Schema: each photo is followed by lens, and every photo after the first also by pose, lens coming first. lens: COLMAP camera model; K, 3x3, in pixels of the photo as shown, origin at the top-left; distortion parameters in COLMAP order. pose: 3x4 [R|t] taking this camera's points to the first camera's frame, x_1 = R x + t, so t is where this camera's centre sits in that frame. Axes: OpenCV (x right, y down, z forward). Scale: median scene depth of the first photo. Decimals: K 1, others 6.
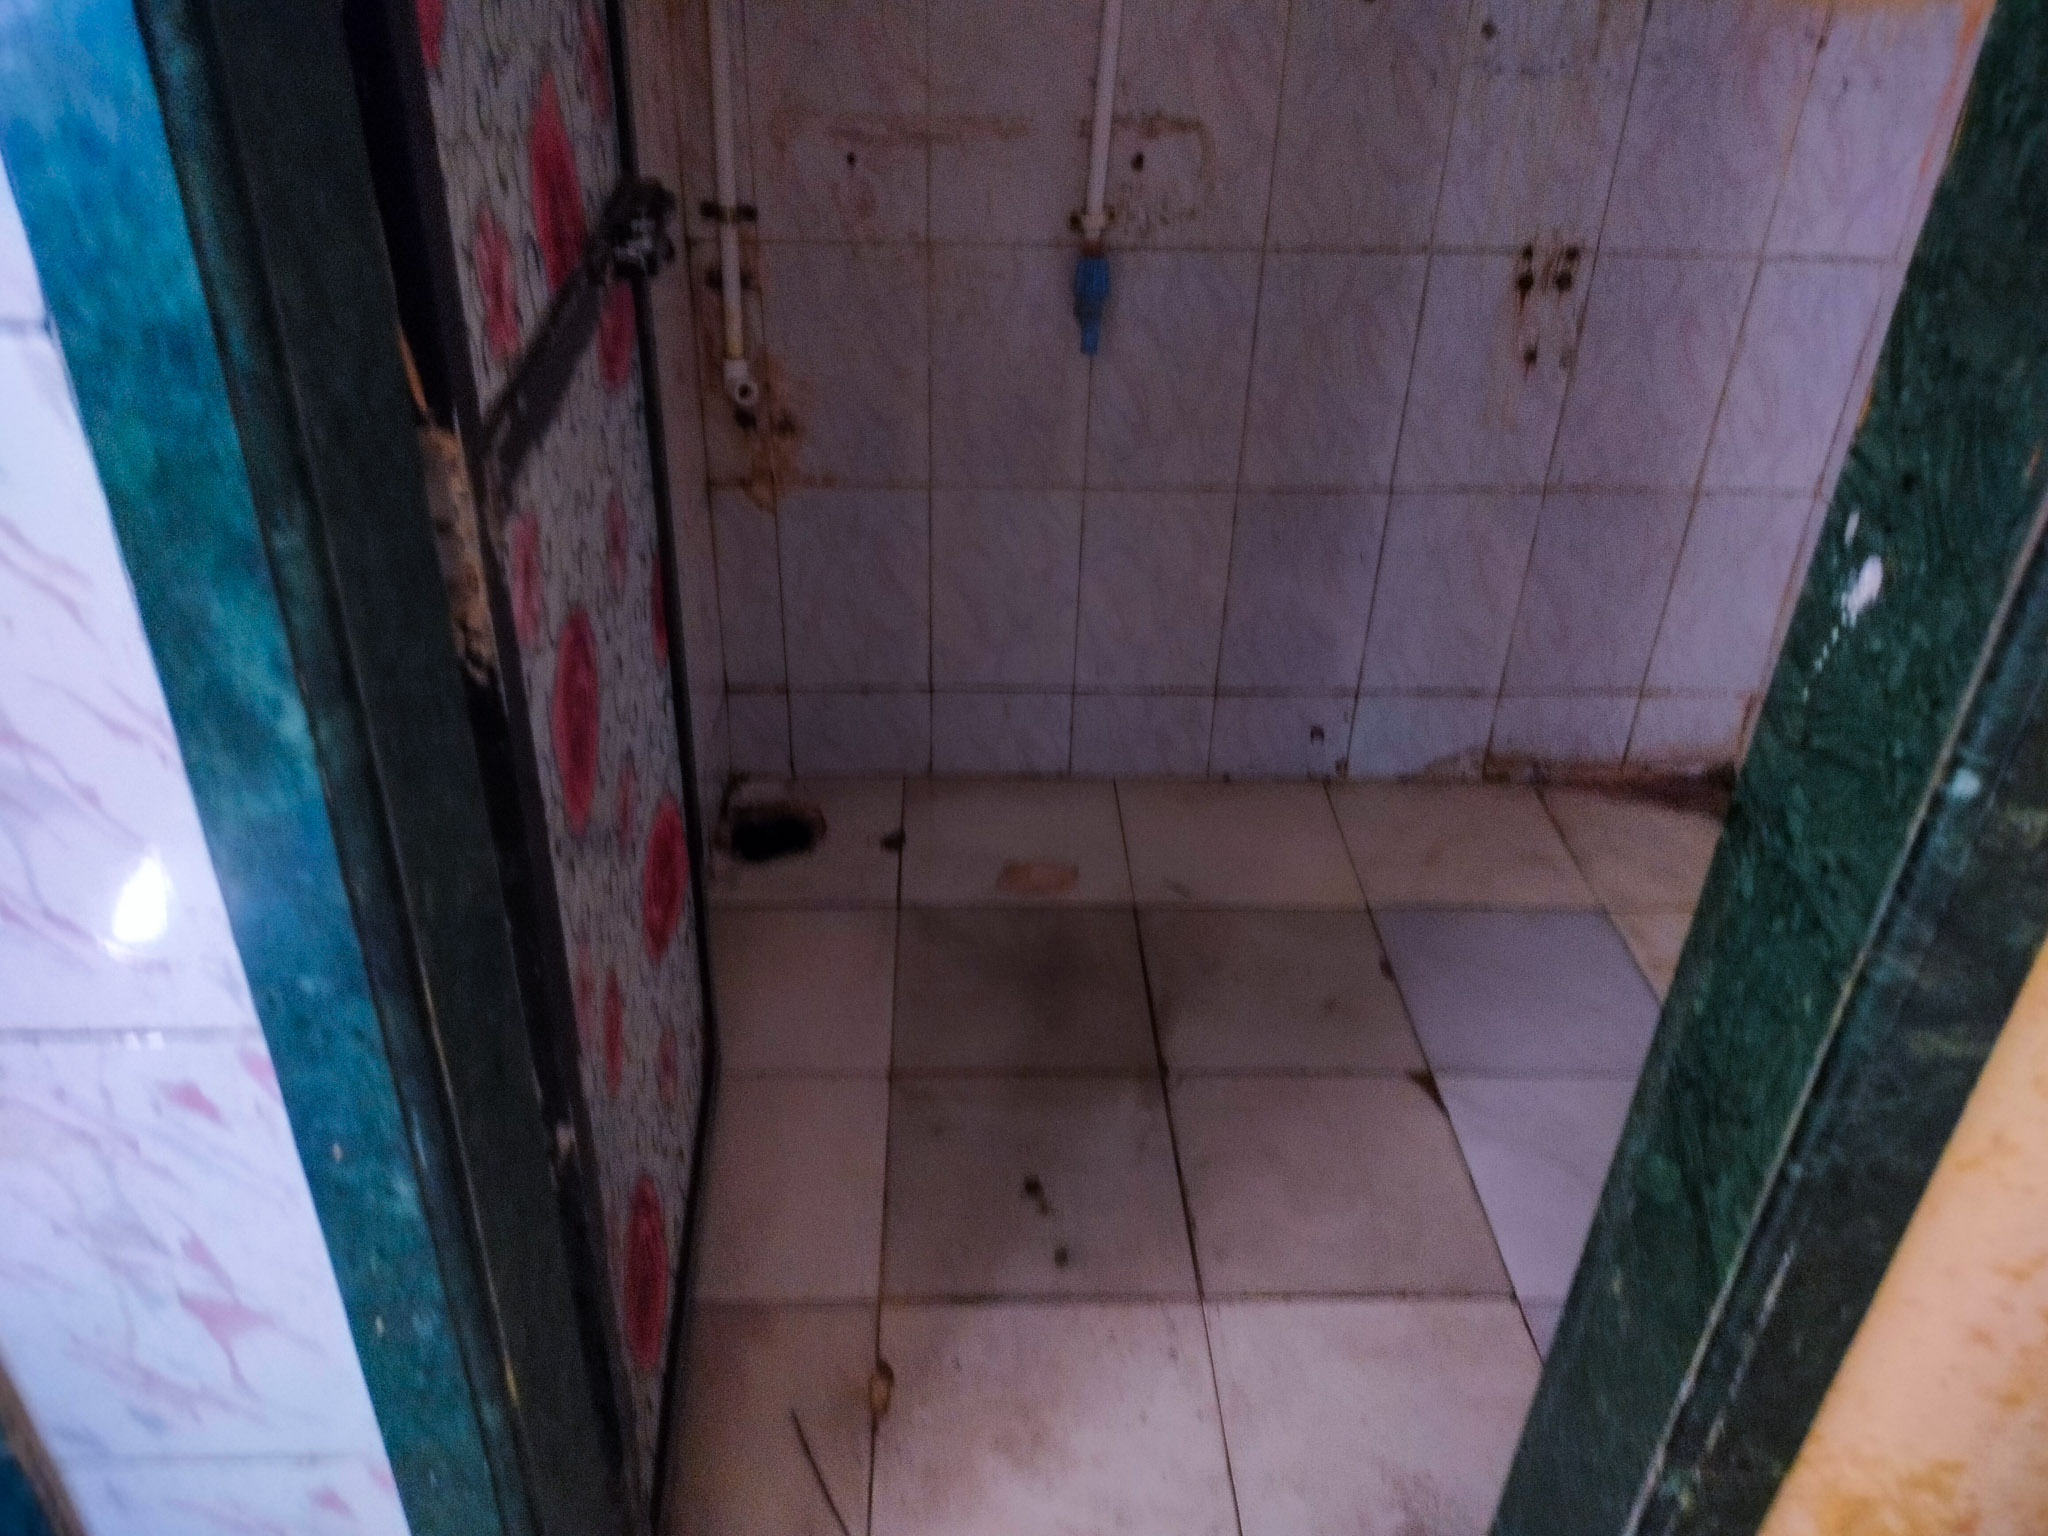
lens RADIAL K [[1584.0, 0, 1030.1], [0, 1584.0, 801.5], [0, 0, 1]] dist [0.057787, -0.082529]
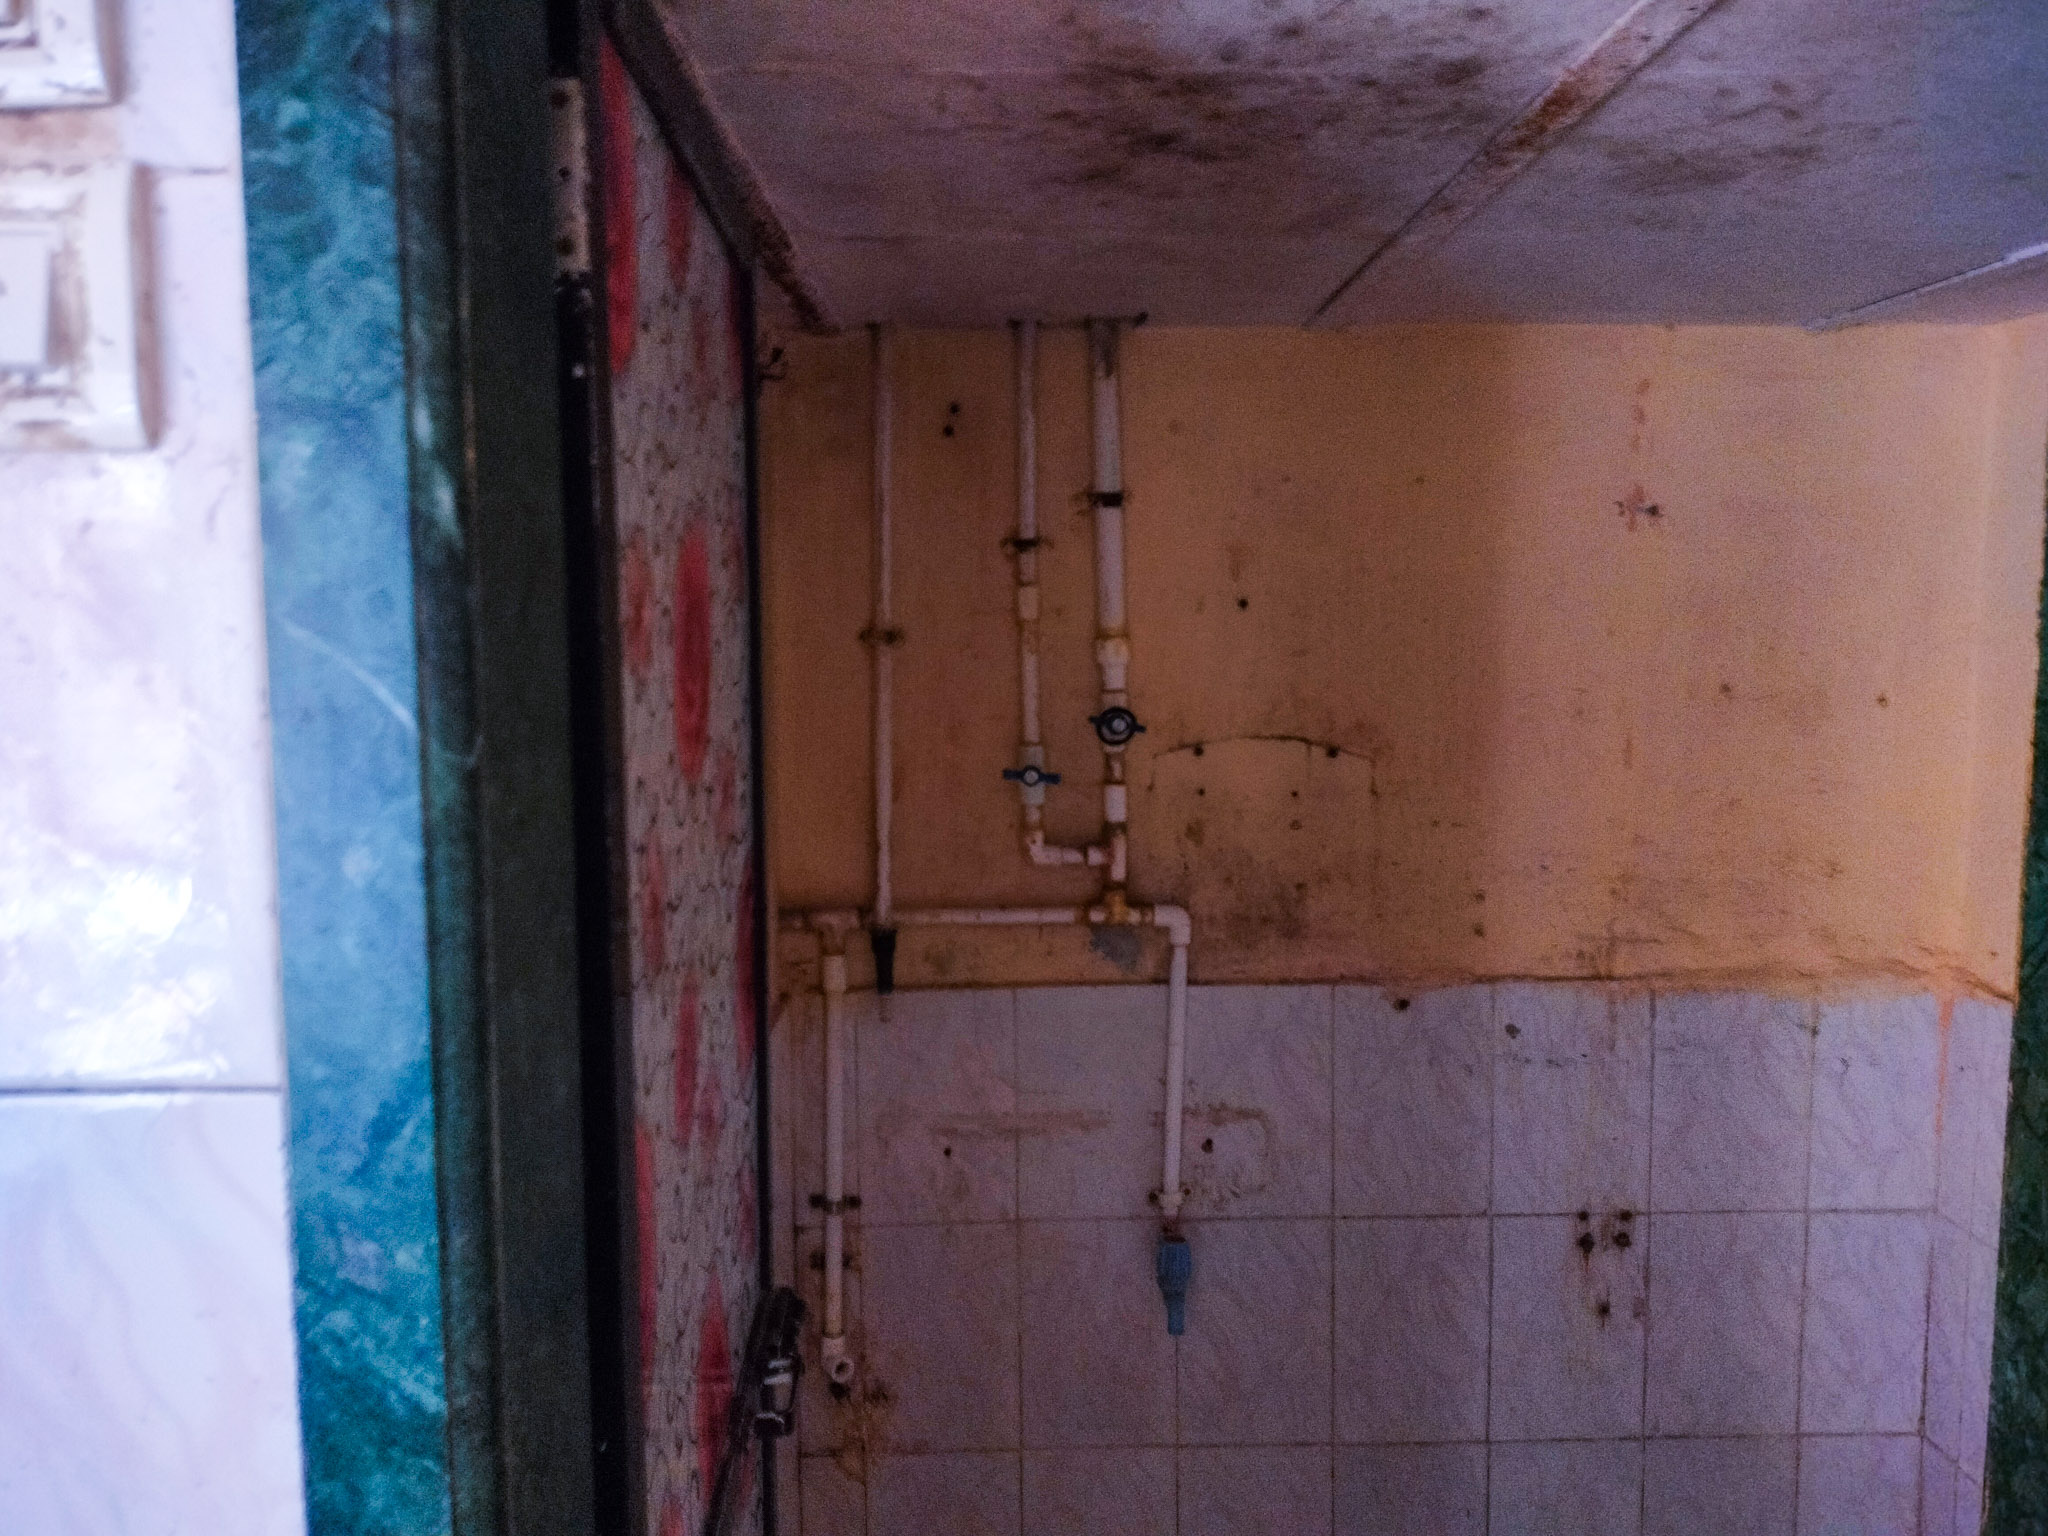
lens RADIAL K [[1584.0, 0, 1021.4], [0, 1584.0, 727.9], [0, 0, 1]] dist [0.057787, -0.082529]
pose [[0.998839, -0.037905, -0.029726, -0.016865], [0.019663, 0.884172, -0.466748, -0.144290], [0.043975, 0.465622, 0.883891, -0.105440]]
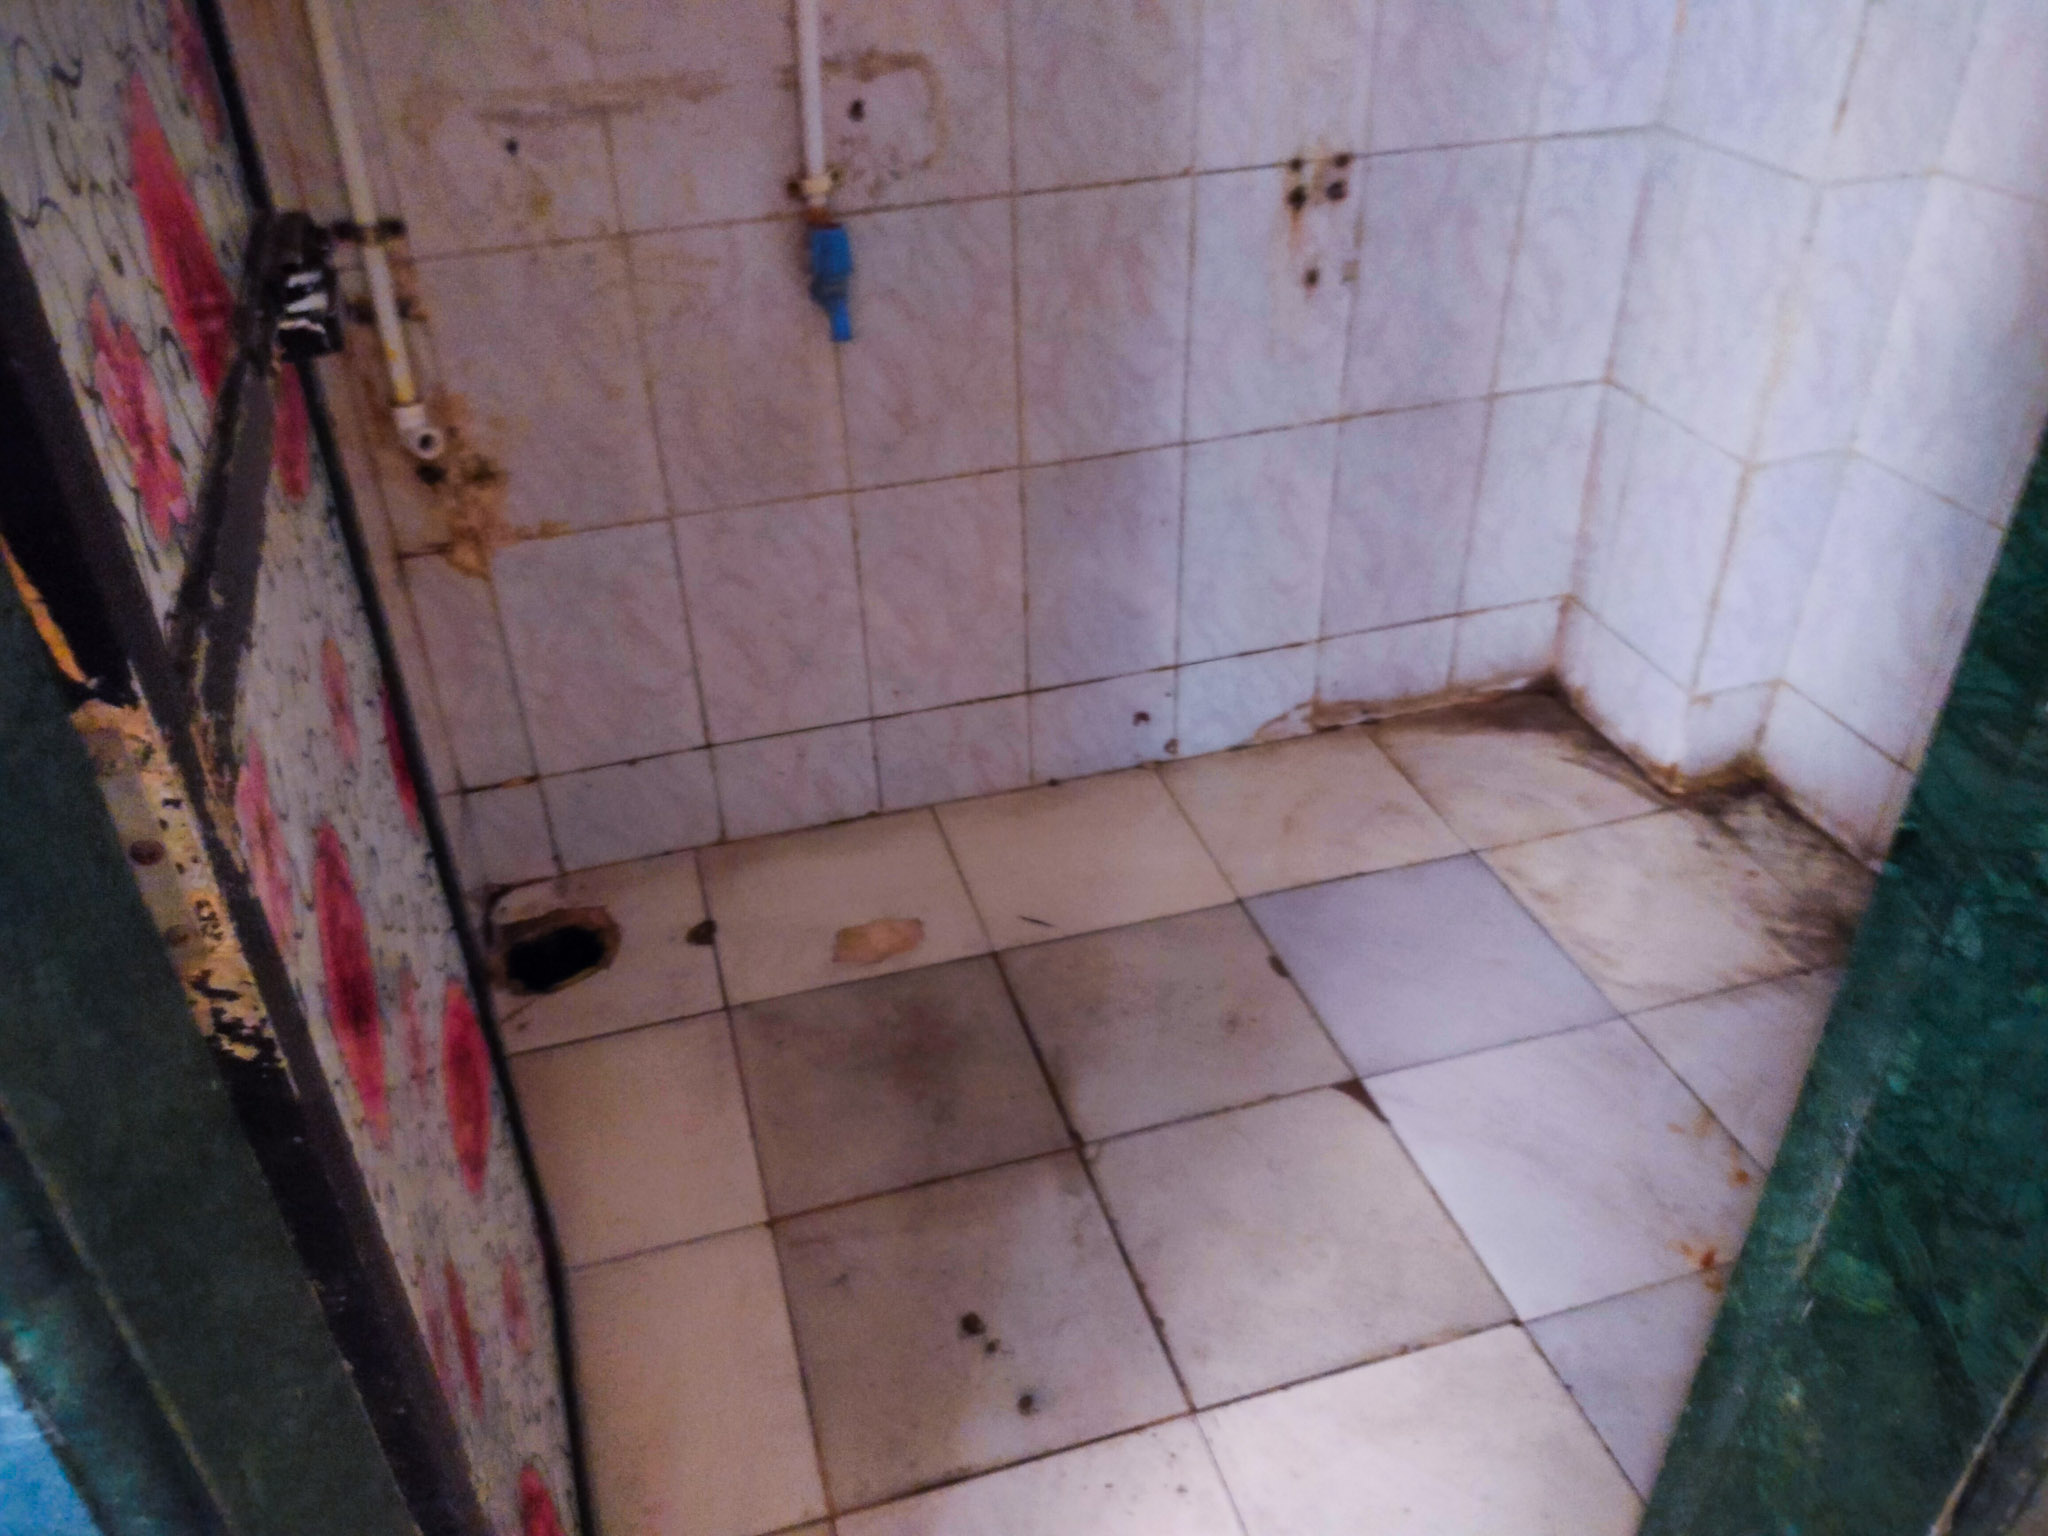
lens RADIAL K [[1584.0, 0, 1024.4], [0, 1584.0, 782.7], [0, 0, 1]] dist [0.057787, -0.082529]
pose [[0.967127, -0.184871, 0.174609, -0.059683], [0.180360, 0.982725, 0.041502, -0.066463], [-0.179265, -0.008645, 0.983763, 0.140312]]
